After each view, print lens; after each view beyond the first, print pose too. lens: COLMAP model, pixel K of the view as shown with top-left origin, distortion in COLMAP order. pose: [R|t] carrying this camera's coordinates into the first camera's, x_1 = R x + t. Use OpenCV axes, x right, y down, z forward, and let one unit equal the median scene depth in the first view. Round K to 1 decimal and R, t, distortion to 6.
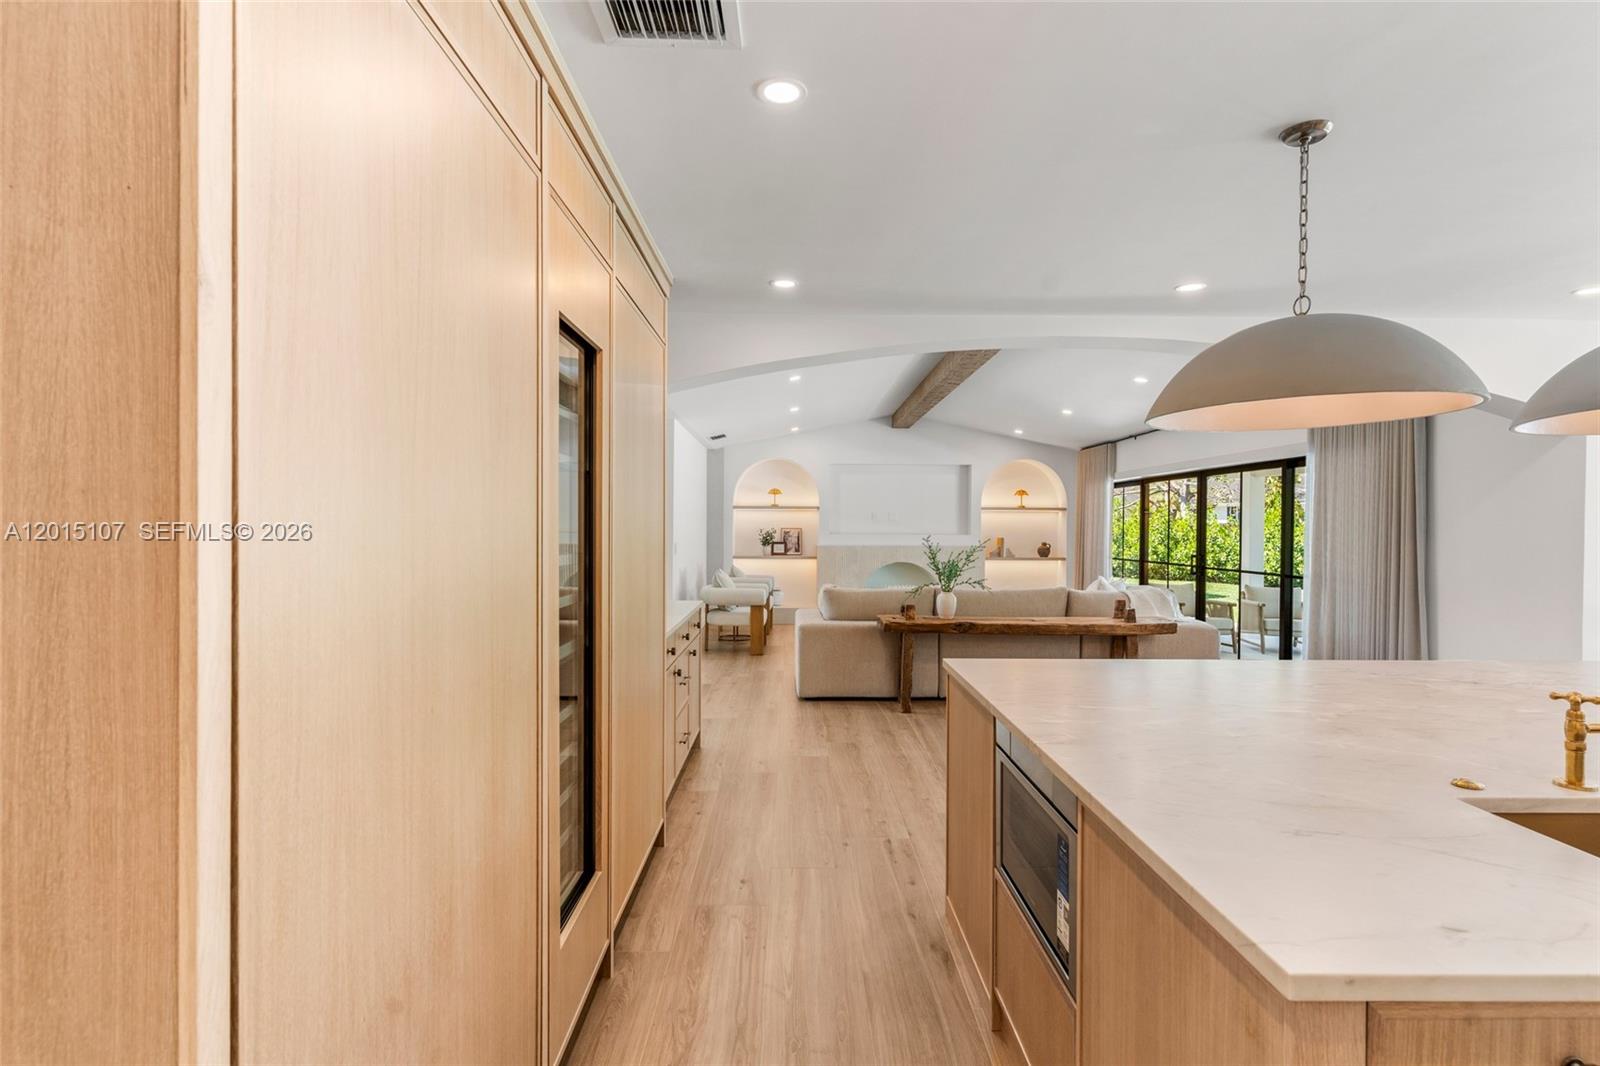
lens RADIAL K [[788.7, 0, 817.4], [0, 788.7, 529.2], [0, 0, 1]] dist [-0.000410, 0.003976]
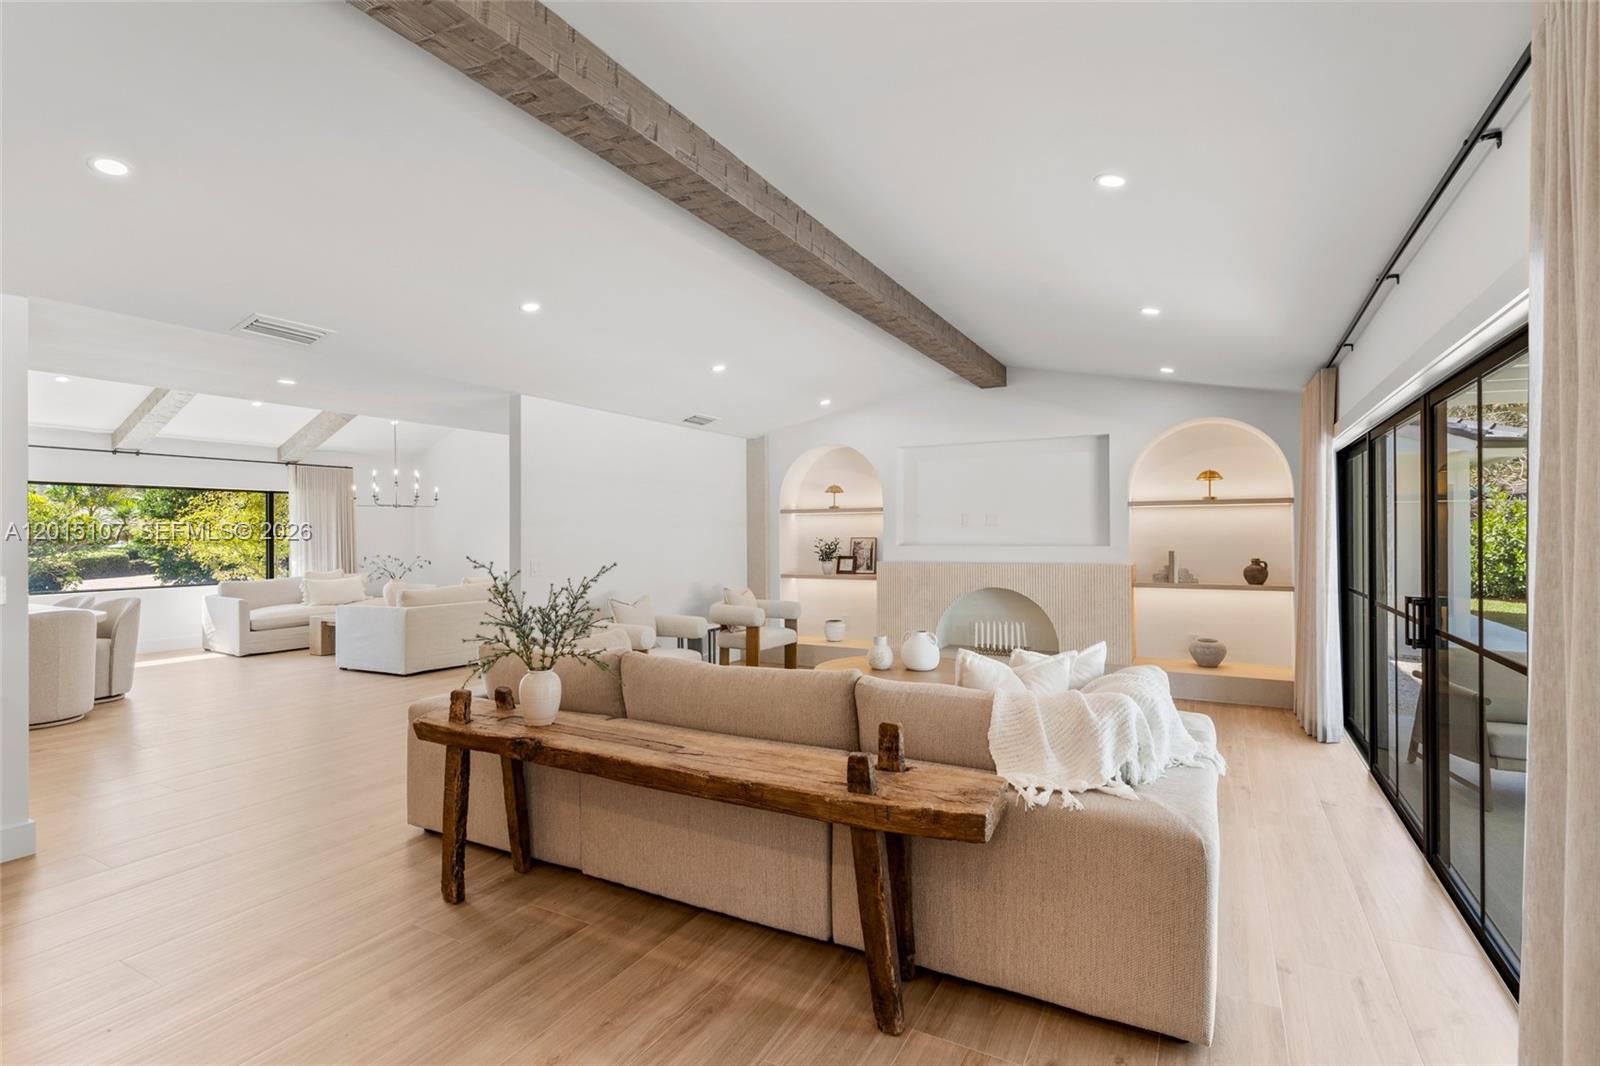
lens RADIAL K [[788.7, 0, 788.6], [0, 788.7, 532.8], [0, 0, 1]] dist [-0.000410, 0.003976]
pose [[0.865492, -0.011241, -0.500797, 0.282086], [0.007844, 0.999930, -0.008889, 0.000158], [0.500861, 0.003765, 0.865519, 0.329022]]
